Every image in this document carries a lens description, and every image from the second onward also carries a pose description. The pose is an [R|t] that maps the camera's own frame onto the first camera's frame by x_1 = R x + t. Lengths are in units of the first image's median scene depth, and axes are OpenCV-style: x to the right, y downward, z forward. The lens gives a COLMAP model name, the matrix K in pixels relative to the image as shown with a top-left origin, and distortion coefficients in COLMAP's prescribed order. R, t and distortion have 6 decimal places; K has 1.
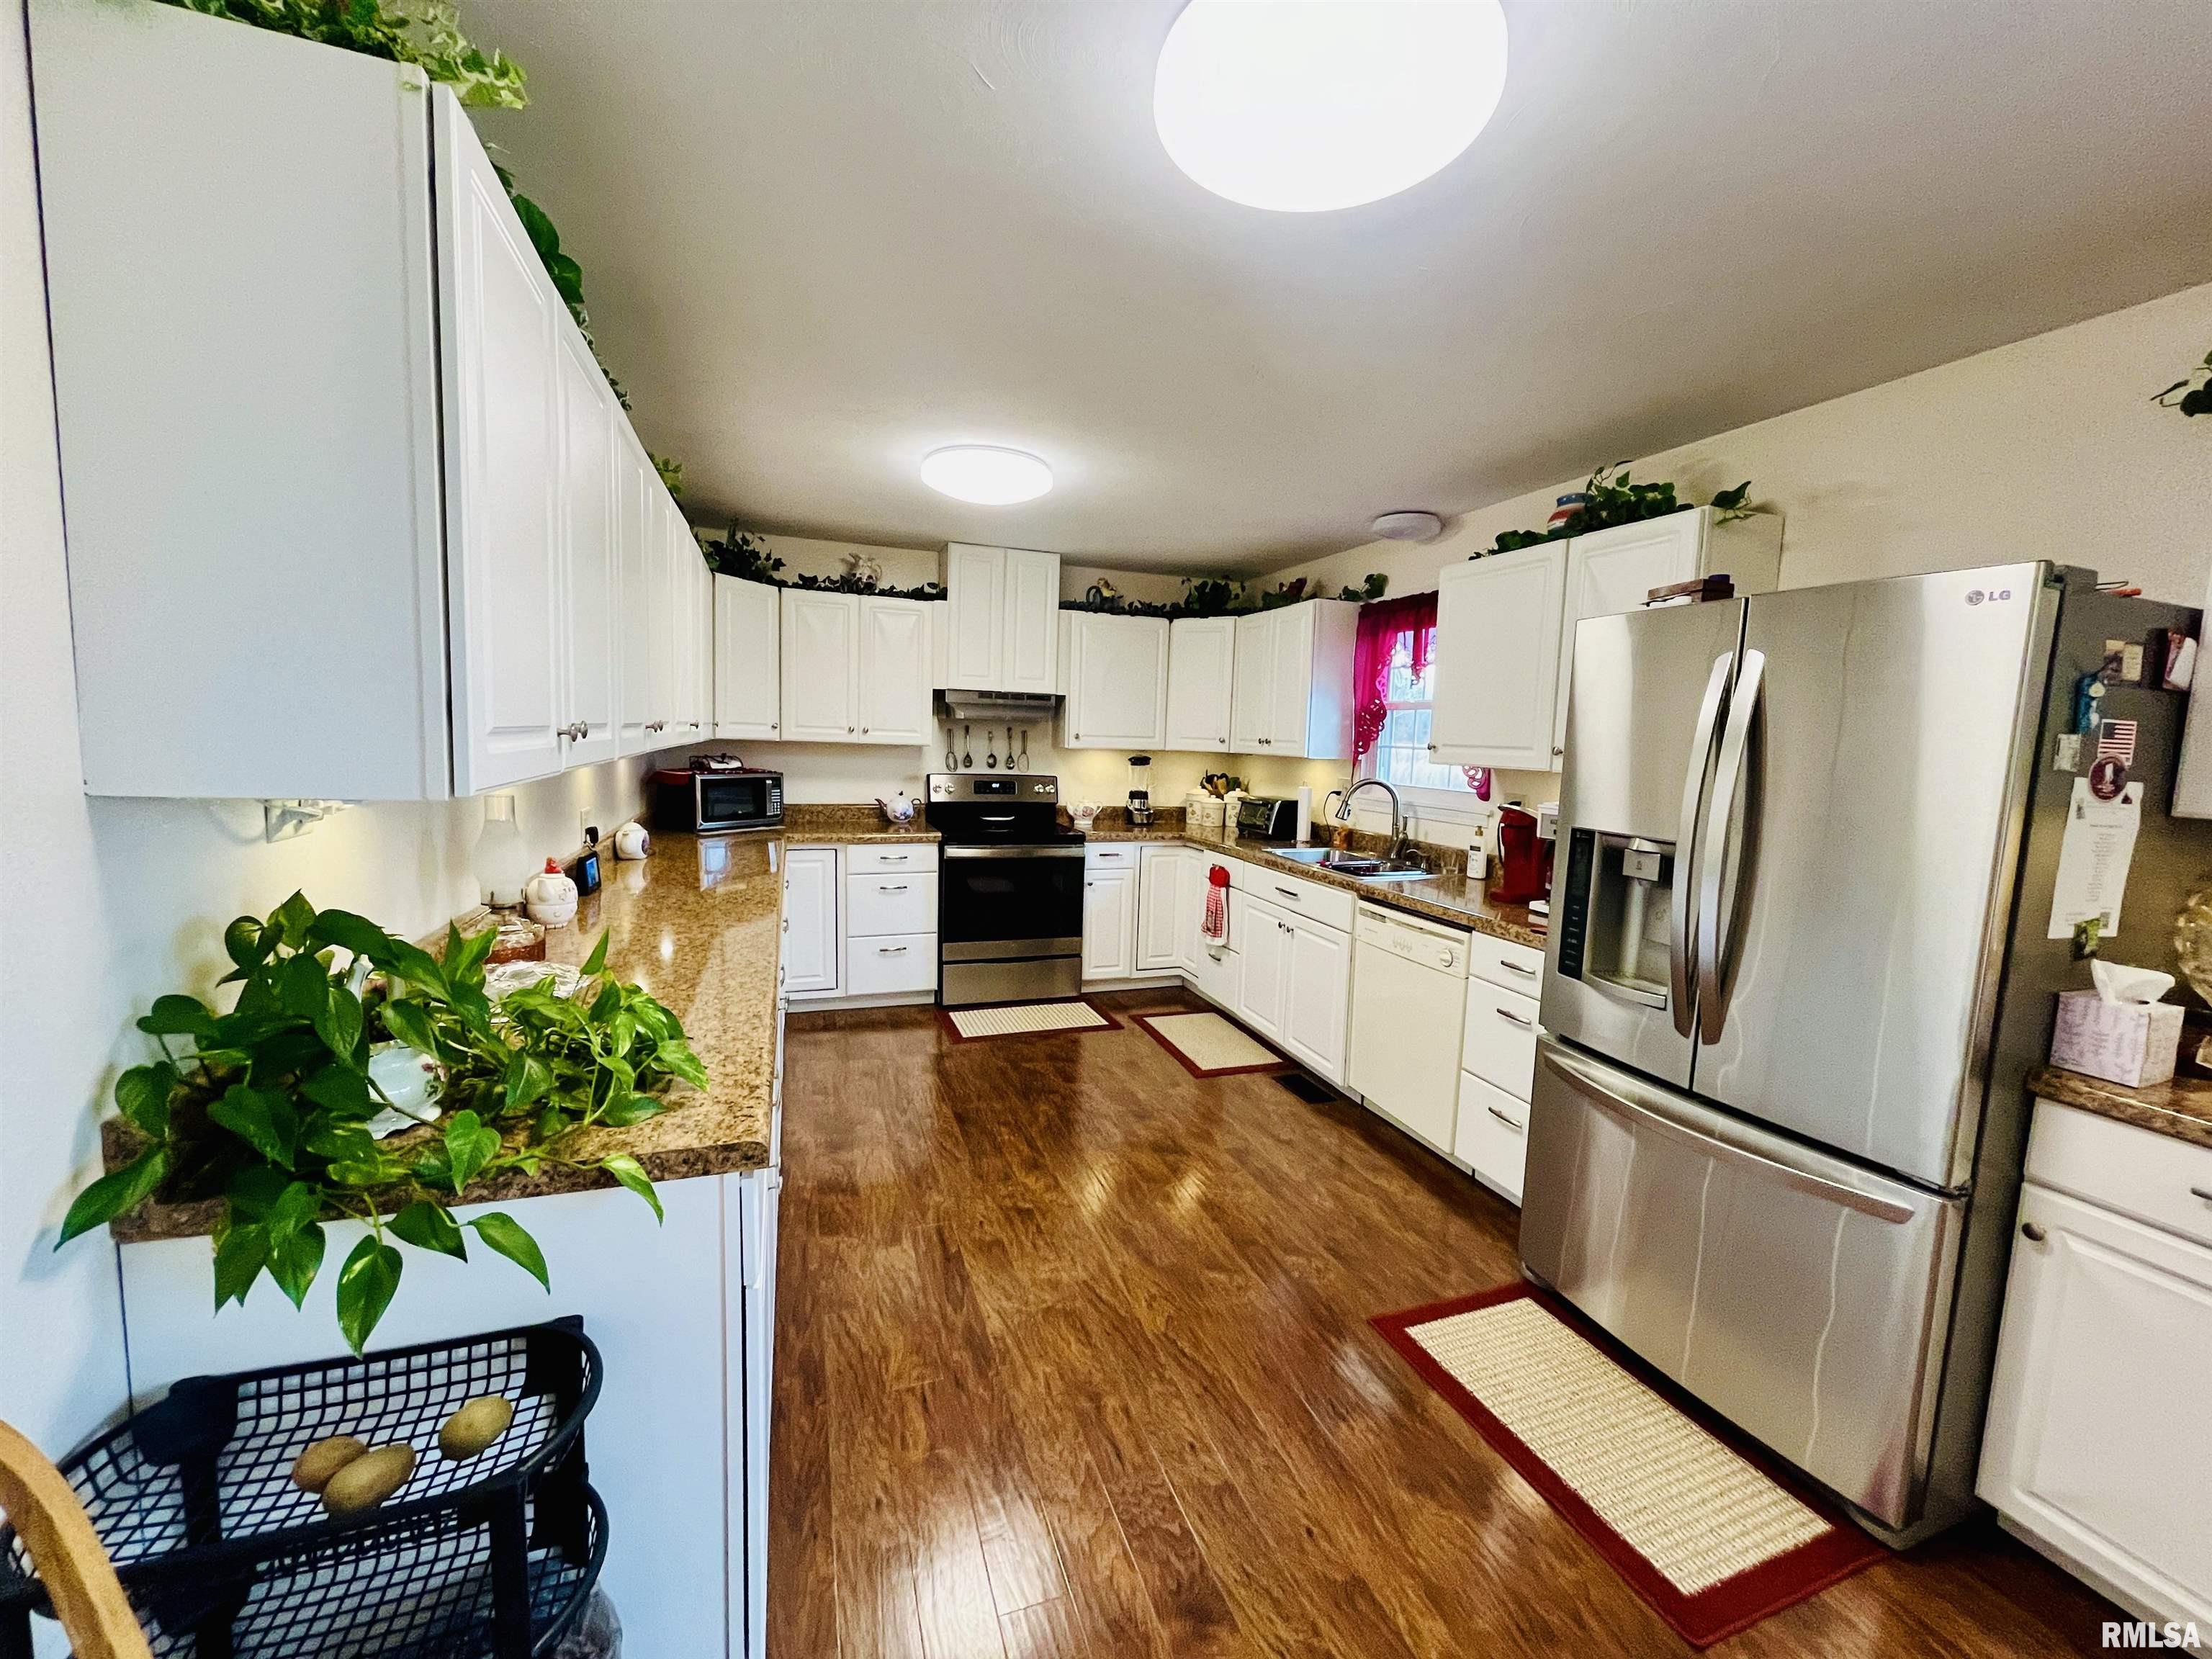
lens RADIAL K [[888.0, 0, 1123.4], [0, 888.0, 829.5], [0, 0, 1]] dist [-0.001489, -0.000488]
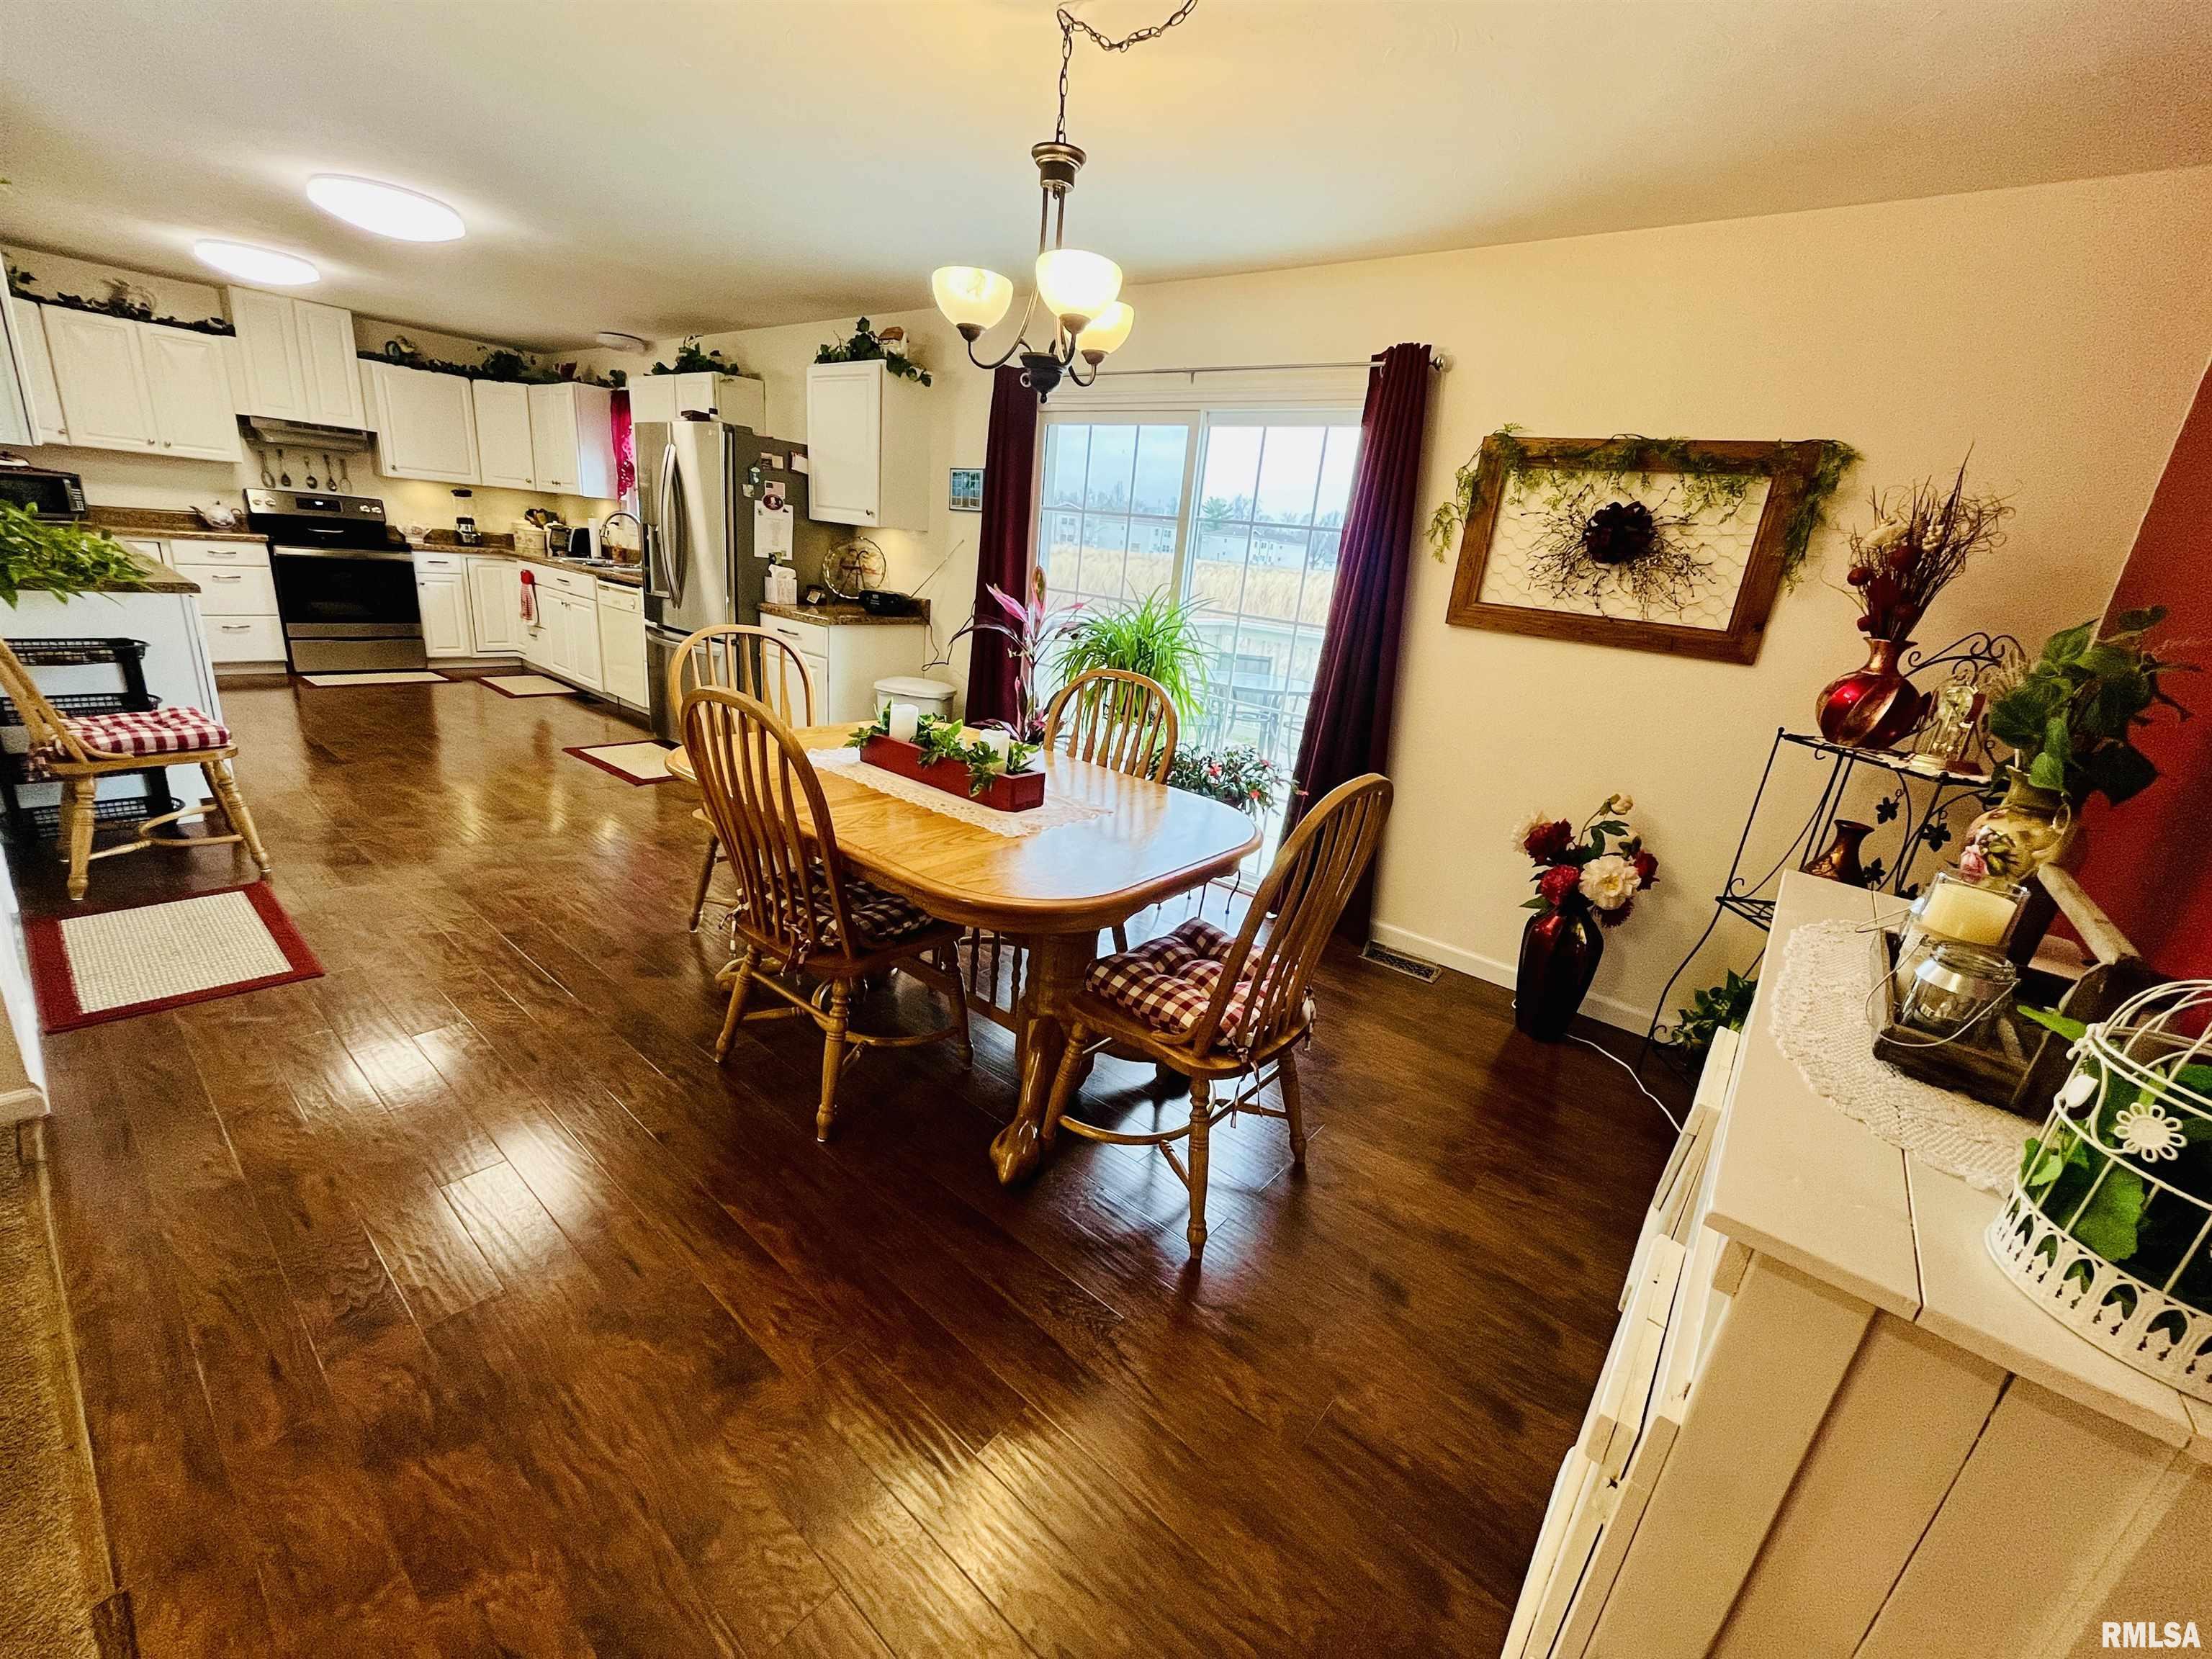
lens RADIAL K [[888.0, 0, 1119.1], [0, 888.0, 826.8], [0, 0, 1]] dist [-0.001489, -0.000488]
pose [[0.857633, -0.105262, 0.503374, 0.158561], [-0.013701, 0.973804, 0.226977, 0.103994], [-0.514080, -0.201559, 0.833724, -0.772591]]
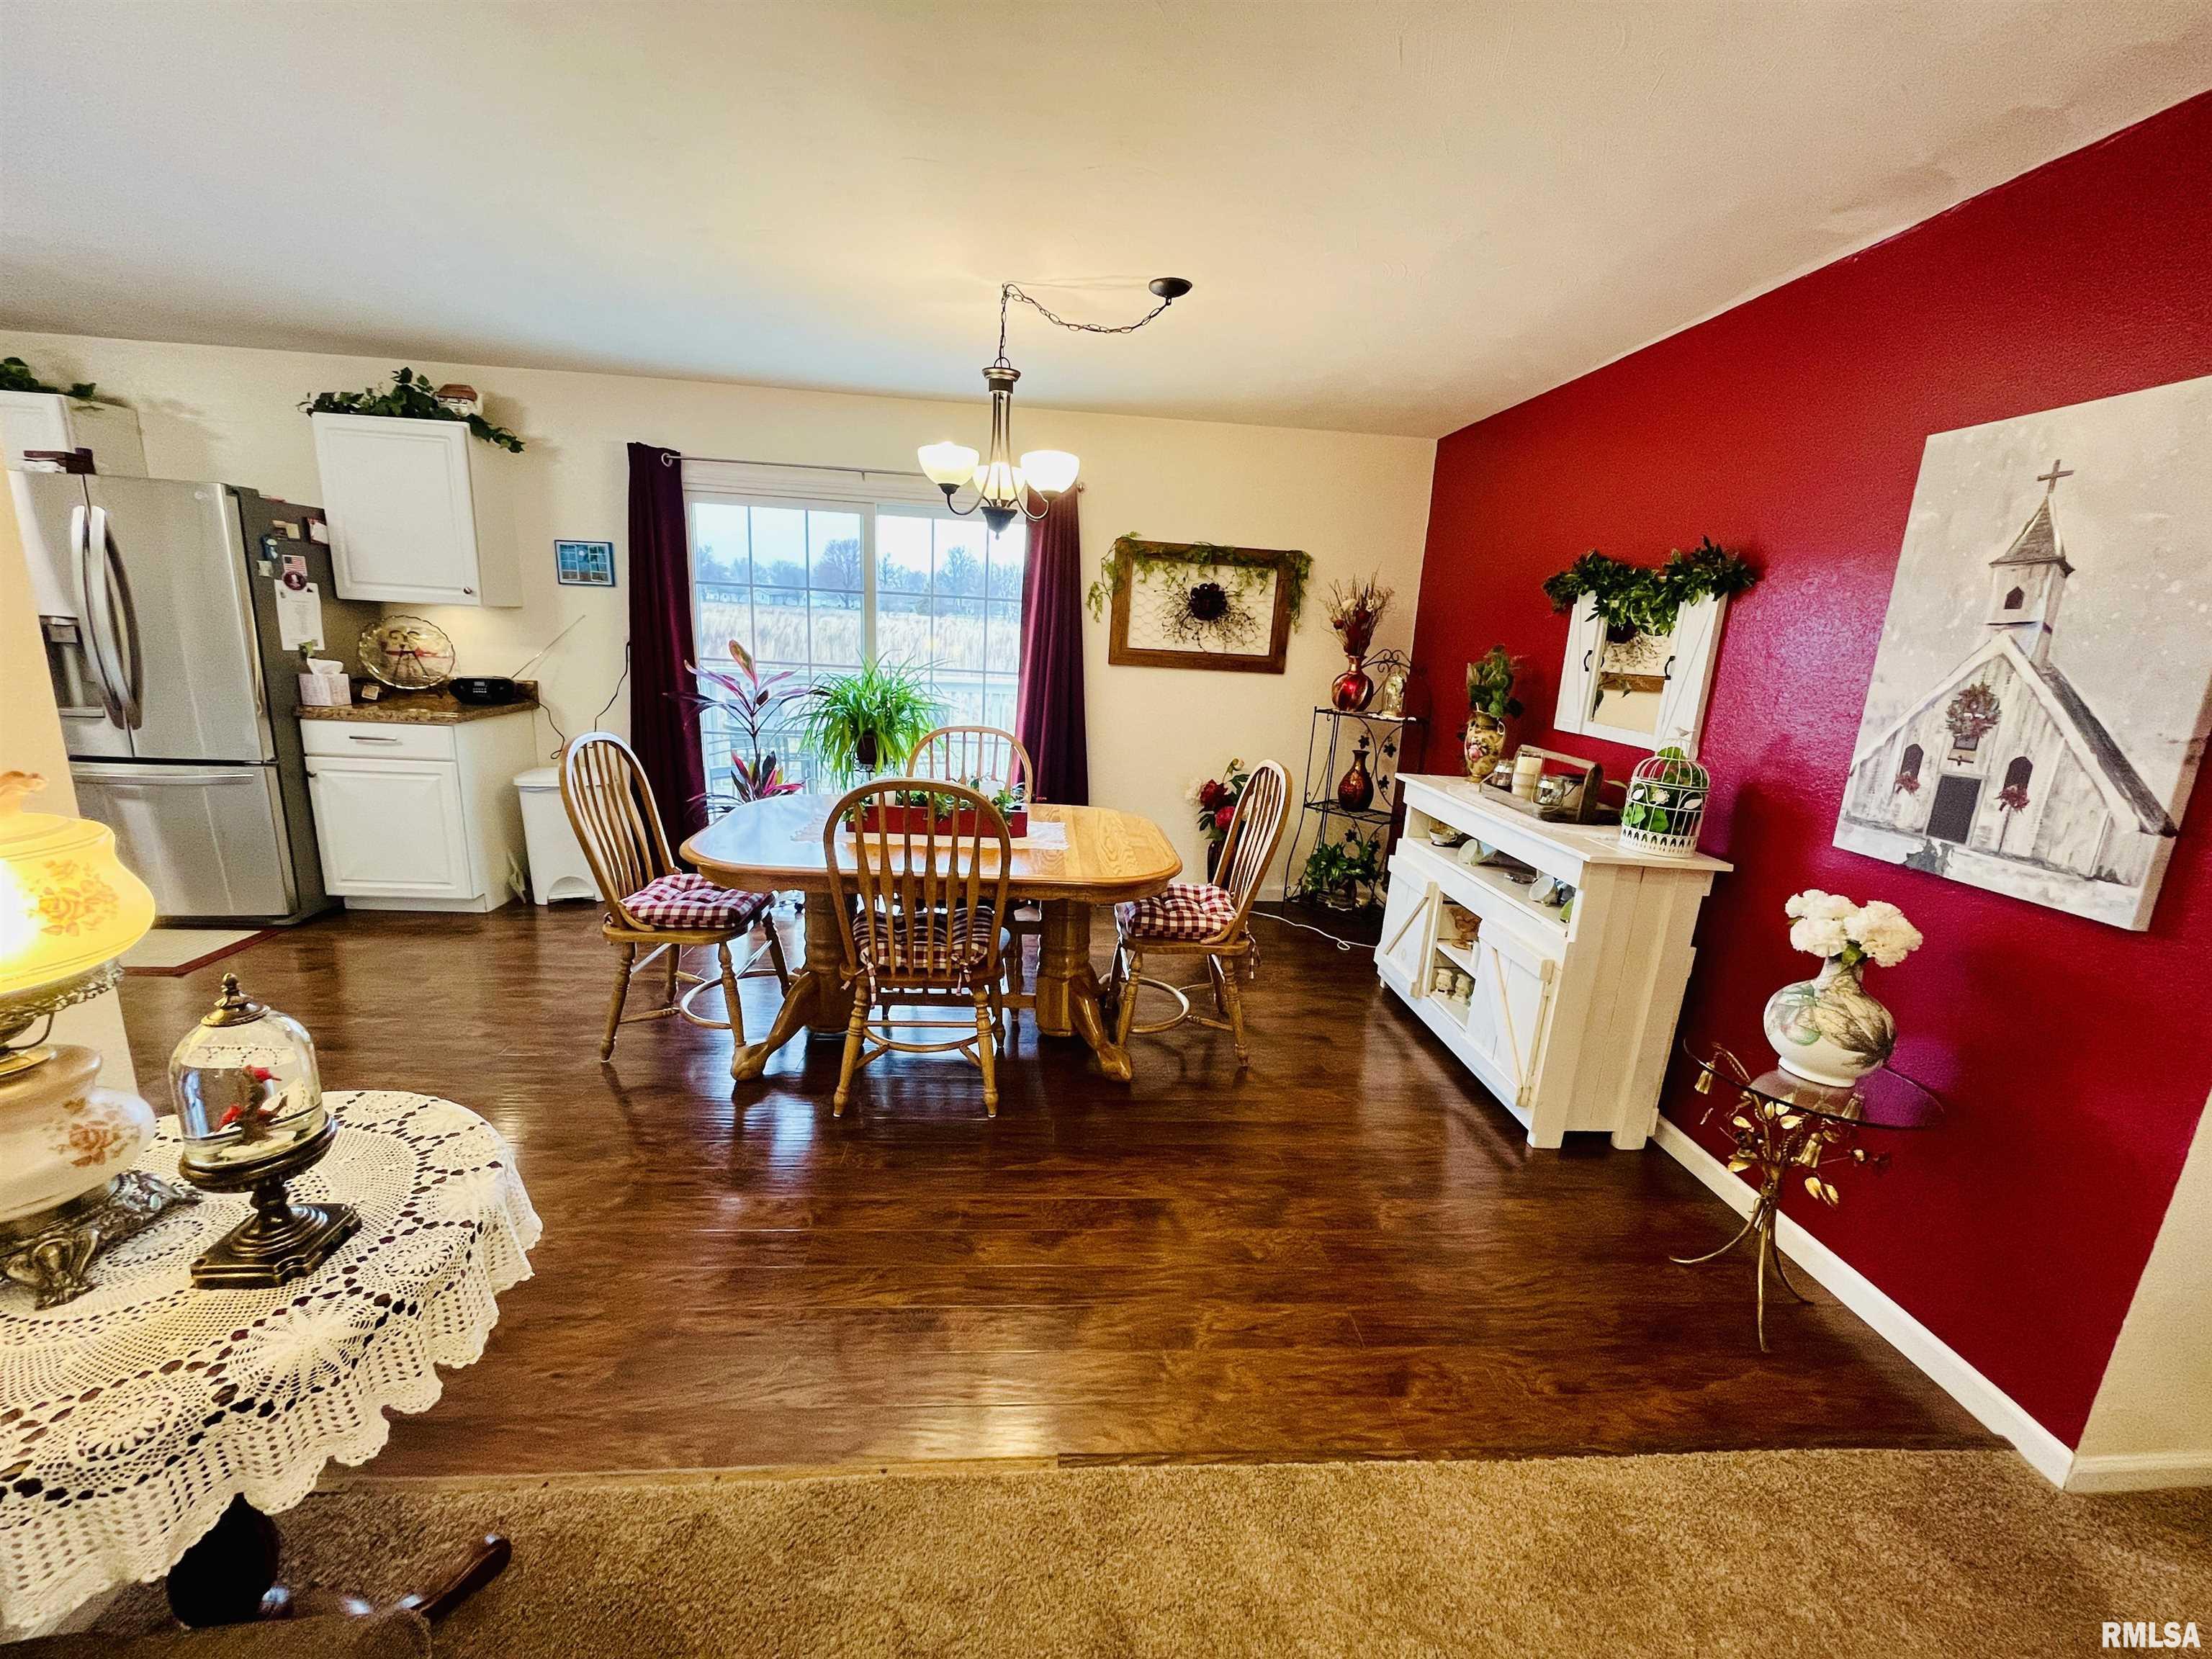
lens RADIAL K [[892.0, 0, 1115.2], [0, 892.0, 830.2], [0, 0, 1]] dist [-0.001419, -0.000188]
pose [[0.275410, -0.235359, 0.932070, -0.222352], [0.058516, 0.971873, 0.228119, 0.058248], [-0.959544, -0.008286, 0.281436, -0.592843]]
